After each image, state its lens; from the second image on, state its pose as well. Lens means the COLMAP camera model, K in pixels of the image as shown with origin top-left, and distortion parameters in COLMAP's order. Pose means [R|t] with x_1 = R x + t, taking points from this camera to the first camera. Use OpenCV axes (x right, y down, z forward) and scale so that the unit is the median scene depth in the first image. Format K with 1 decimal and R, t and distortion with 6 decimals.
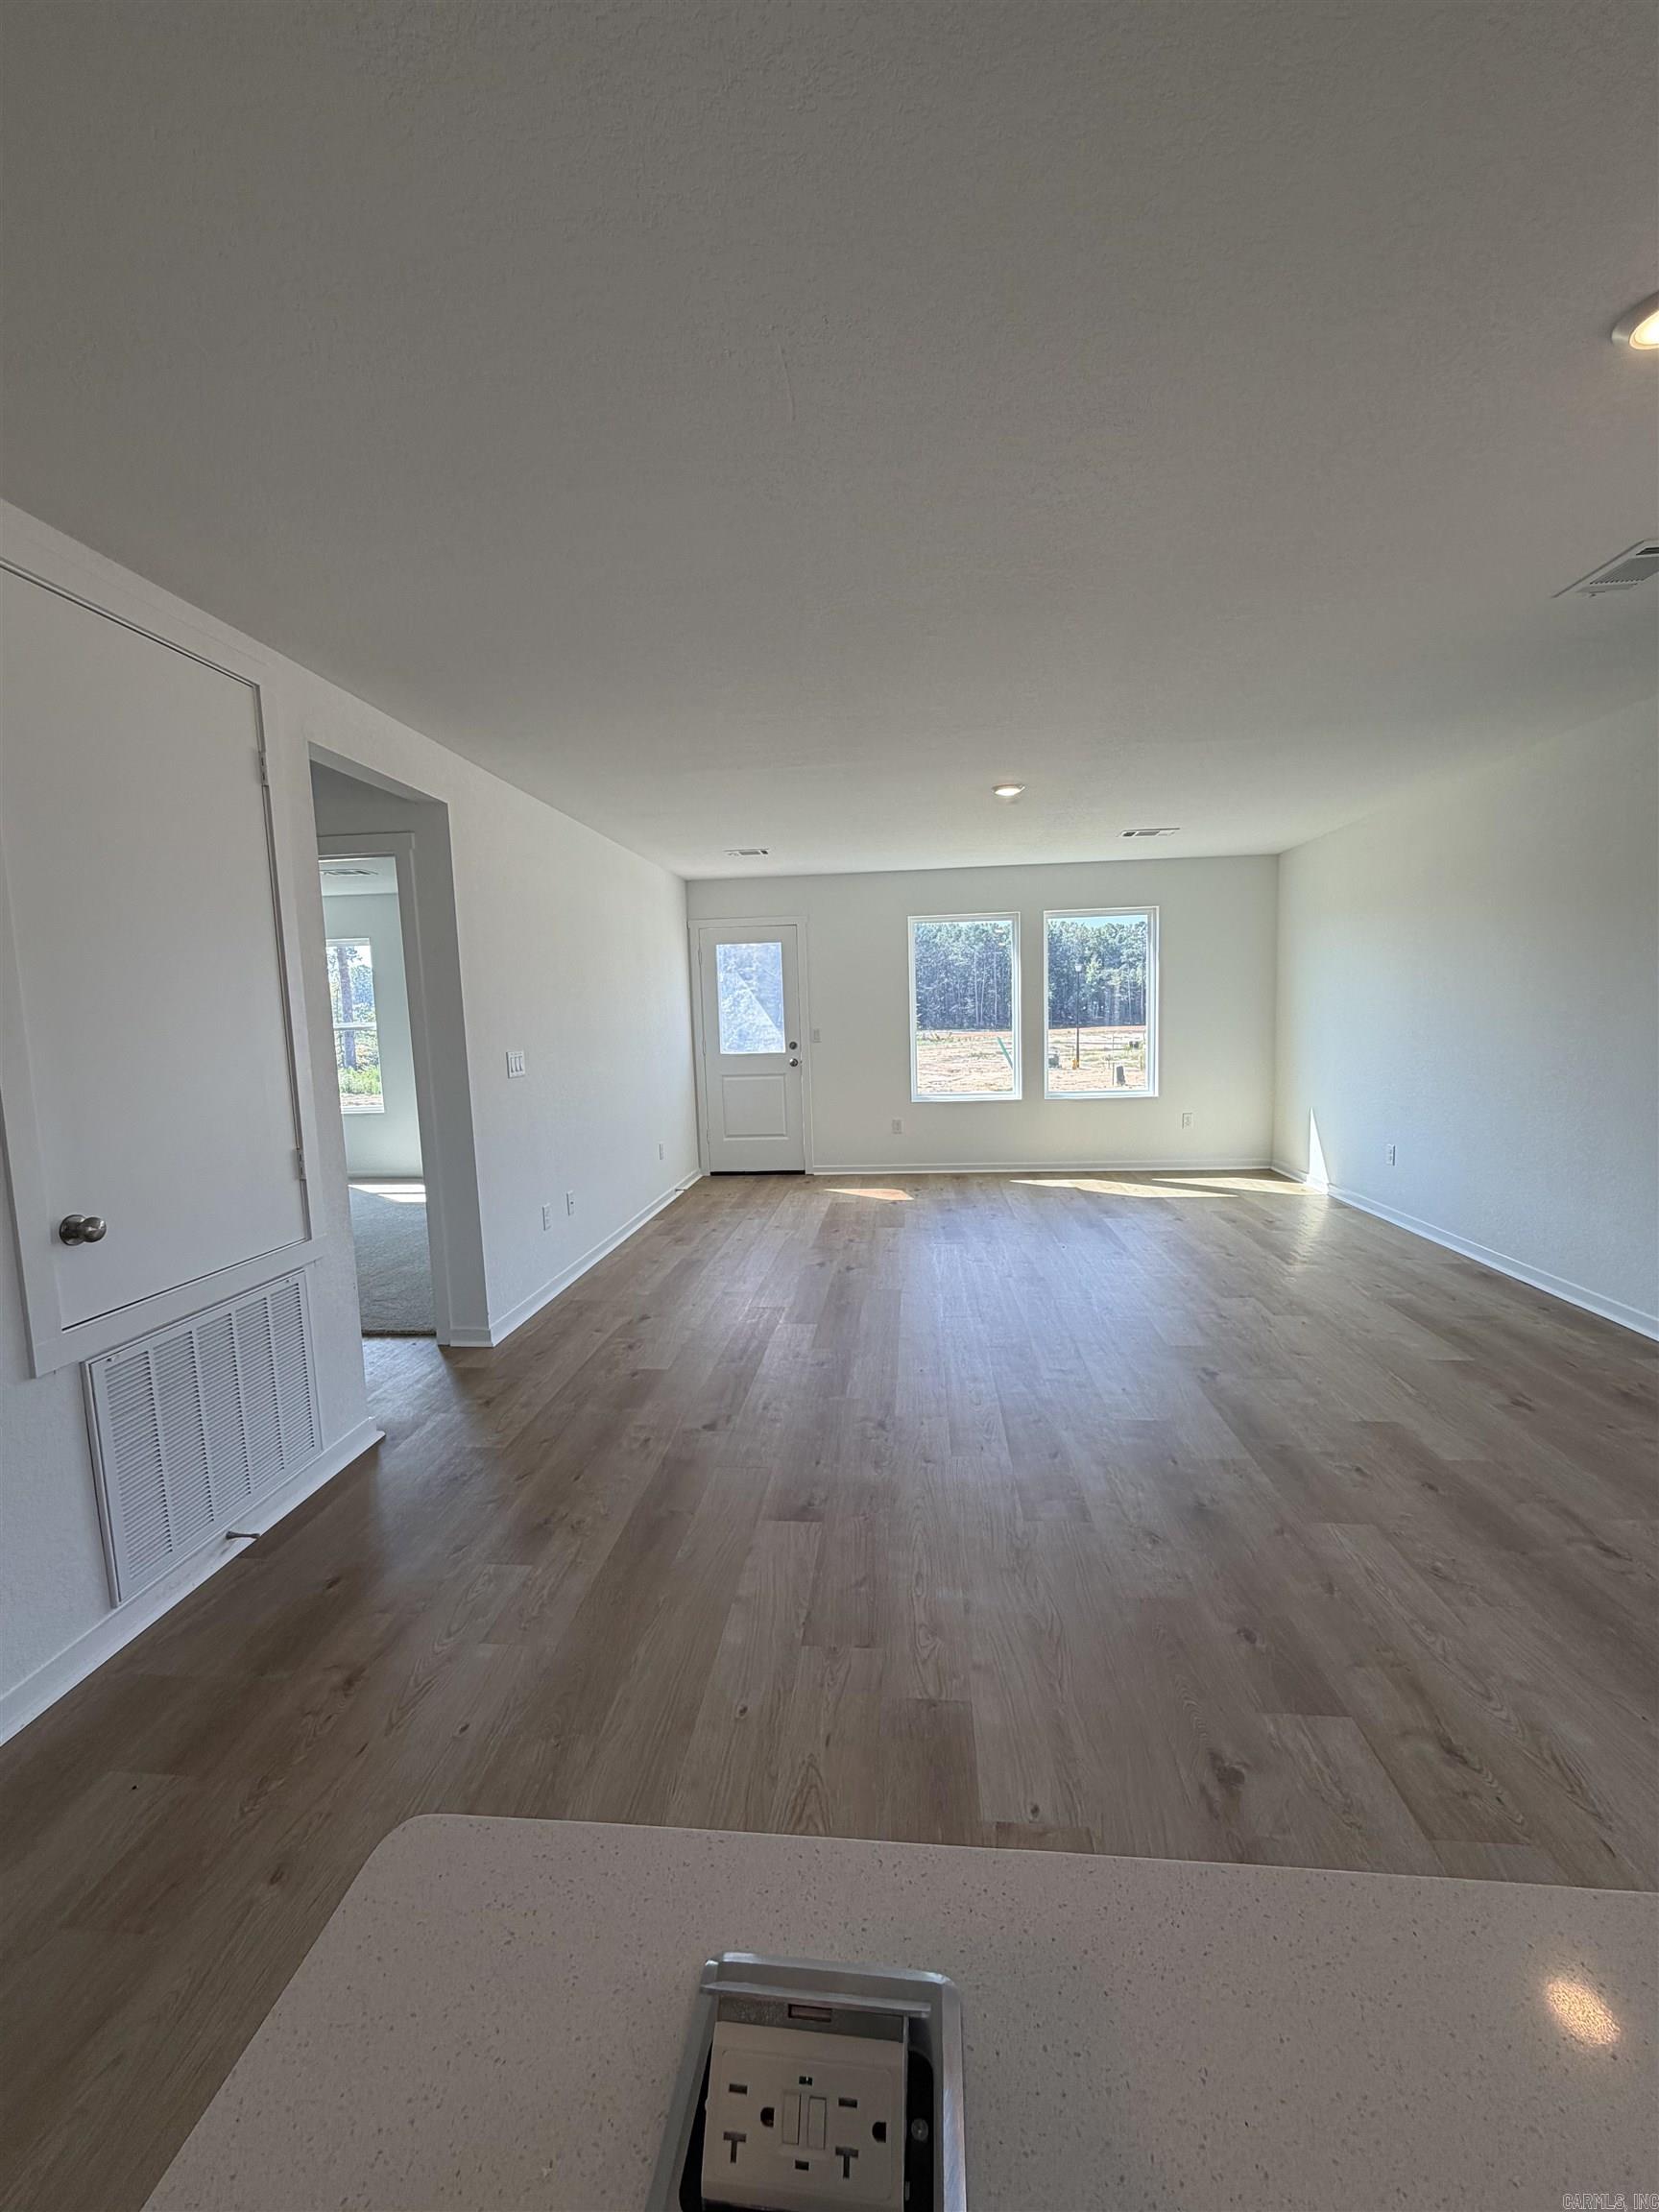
lens RADIAL K [[889.4, 0, 824.3], [0, 889.4, 1105.6], [0, 0, 1]] dist [-0.000065, -0.000037]
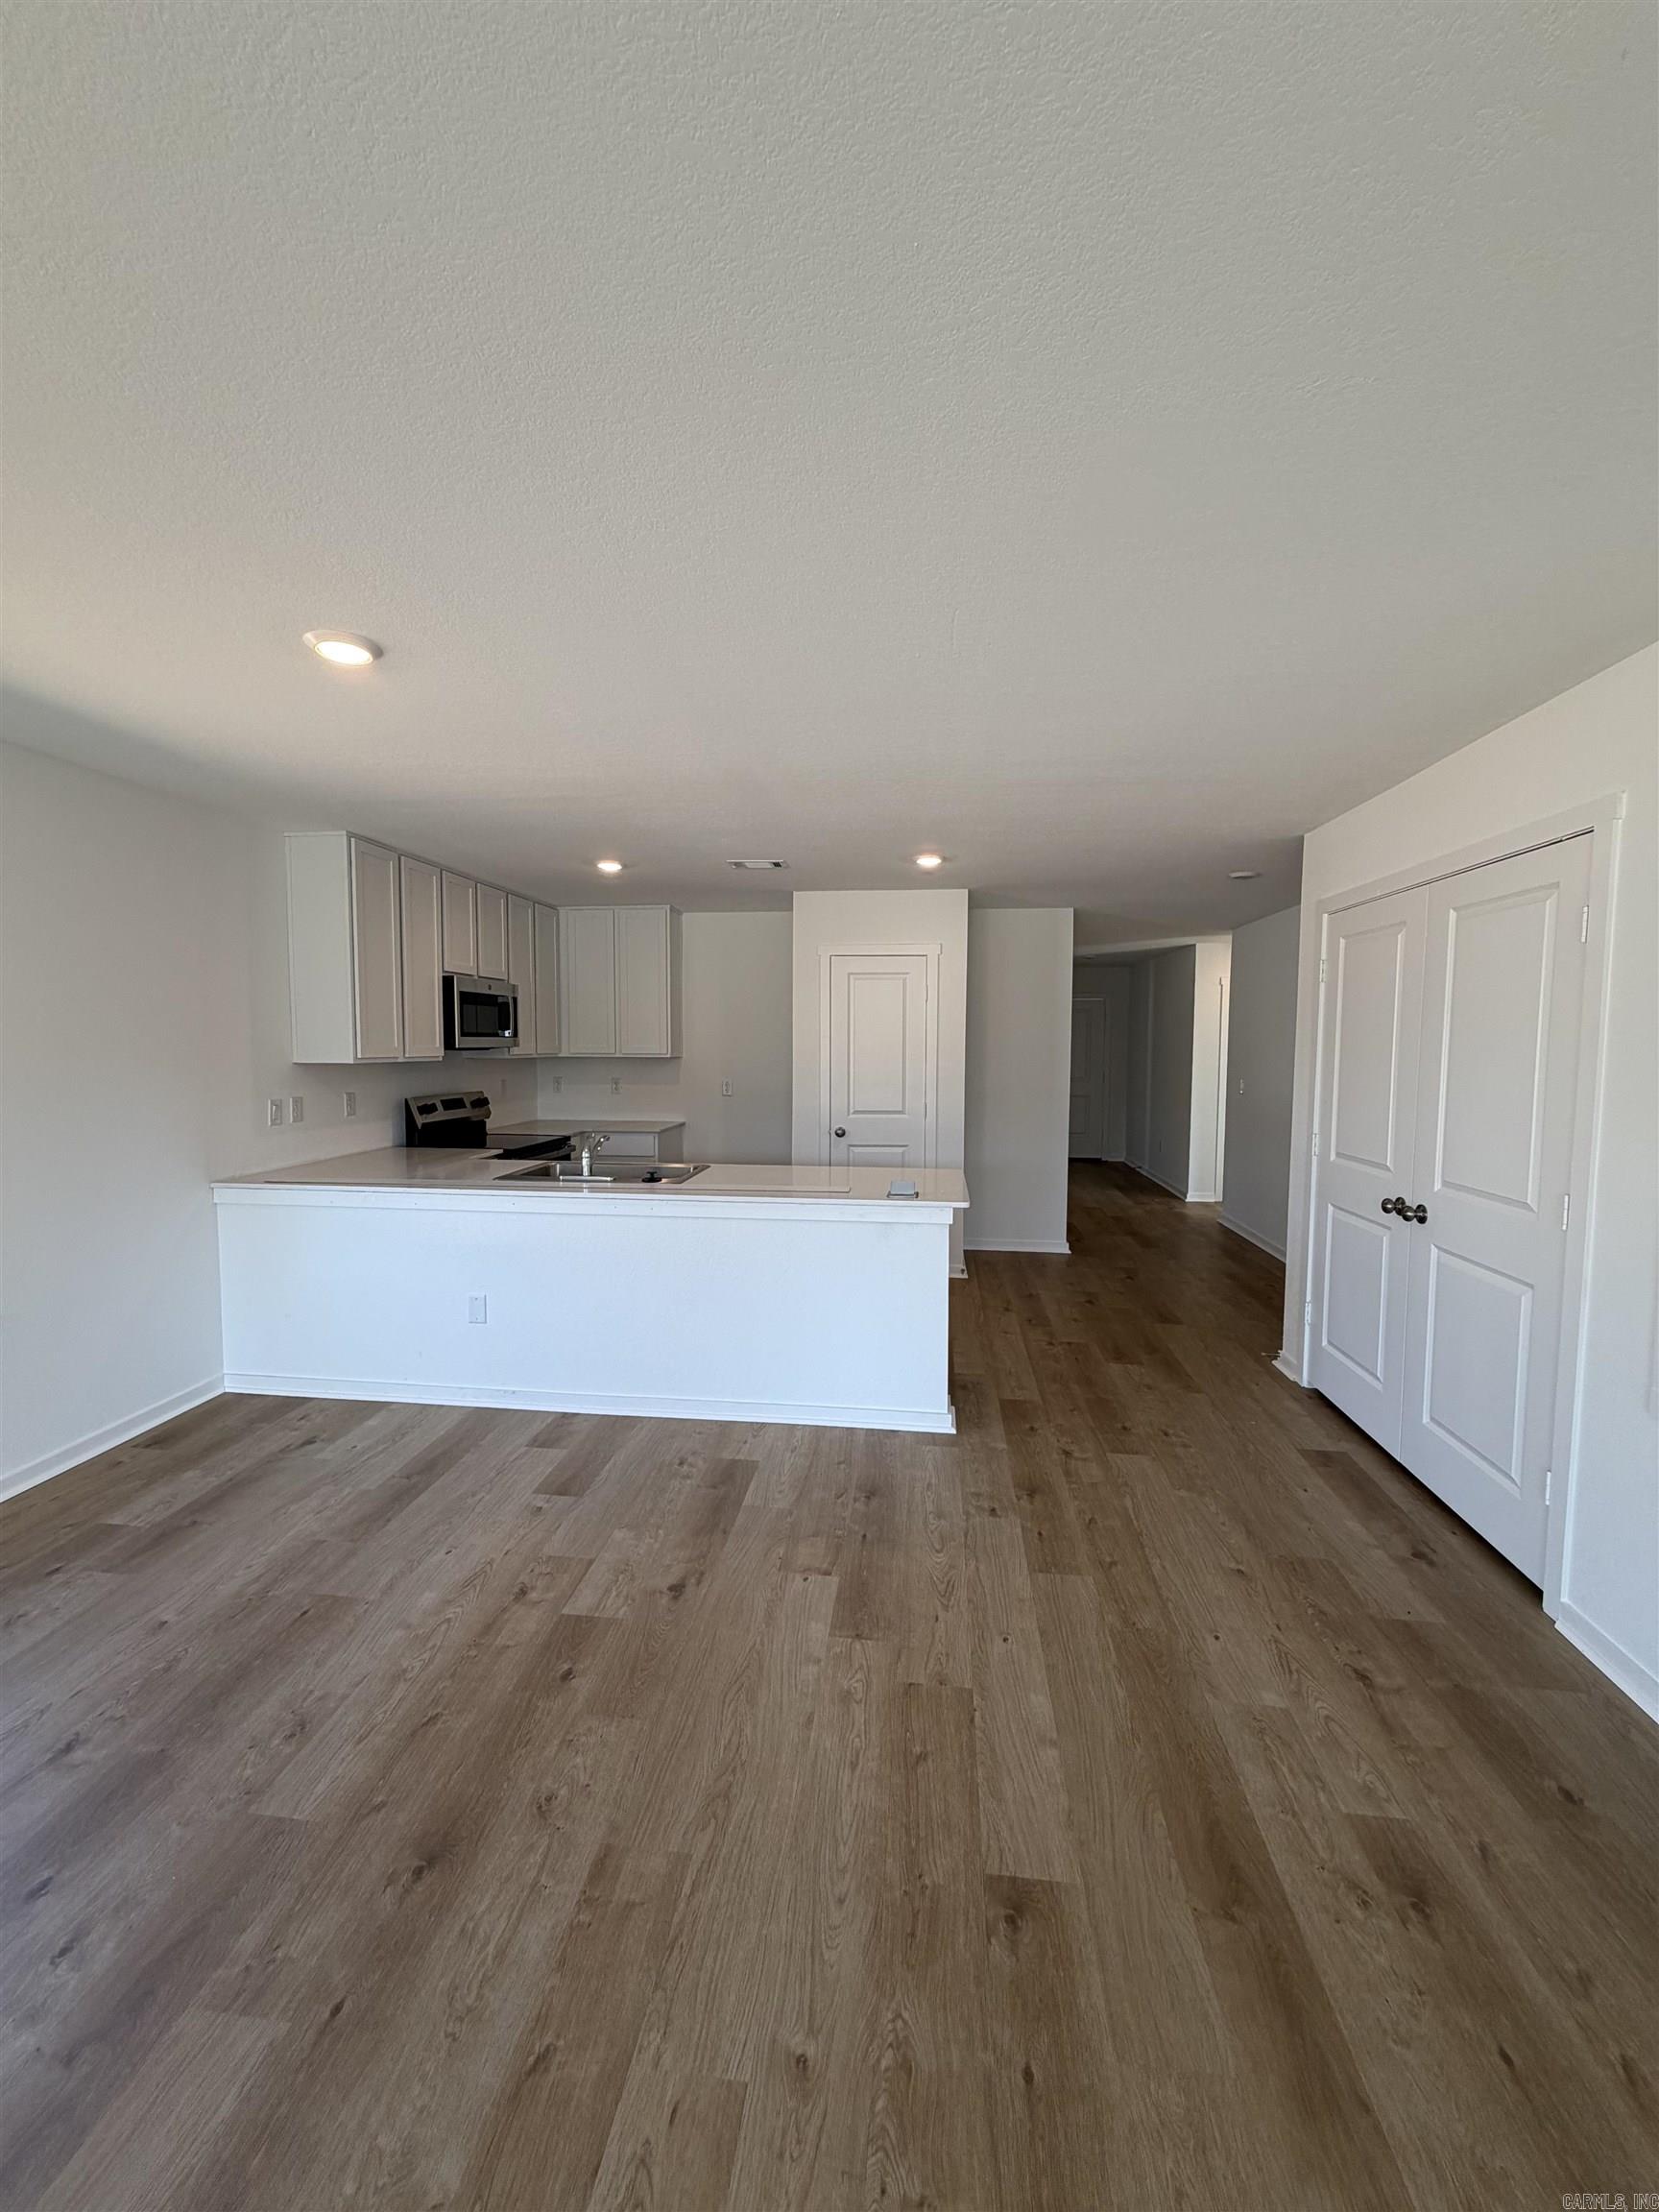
lens RADIAL K [[889.4, 0, 829.6], [0, 889.4, 1105.9], [0, 0, 1]] dist [-0.000065, -0.000037]
pose [[-0.999522, 0.024193, 0.019224, 0.106249], [0.027224, 0.983762, 0.177399, -0.279425], [-0.014620, 0.177838, -0.983951, 1.887271]]
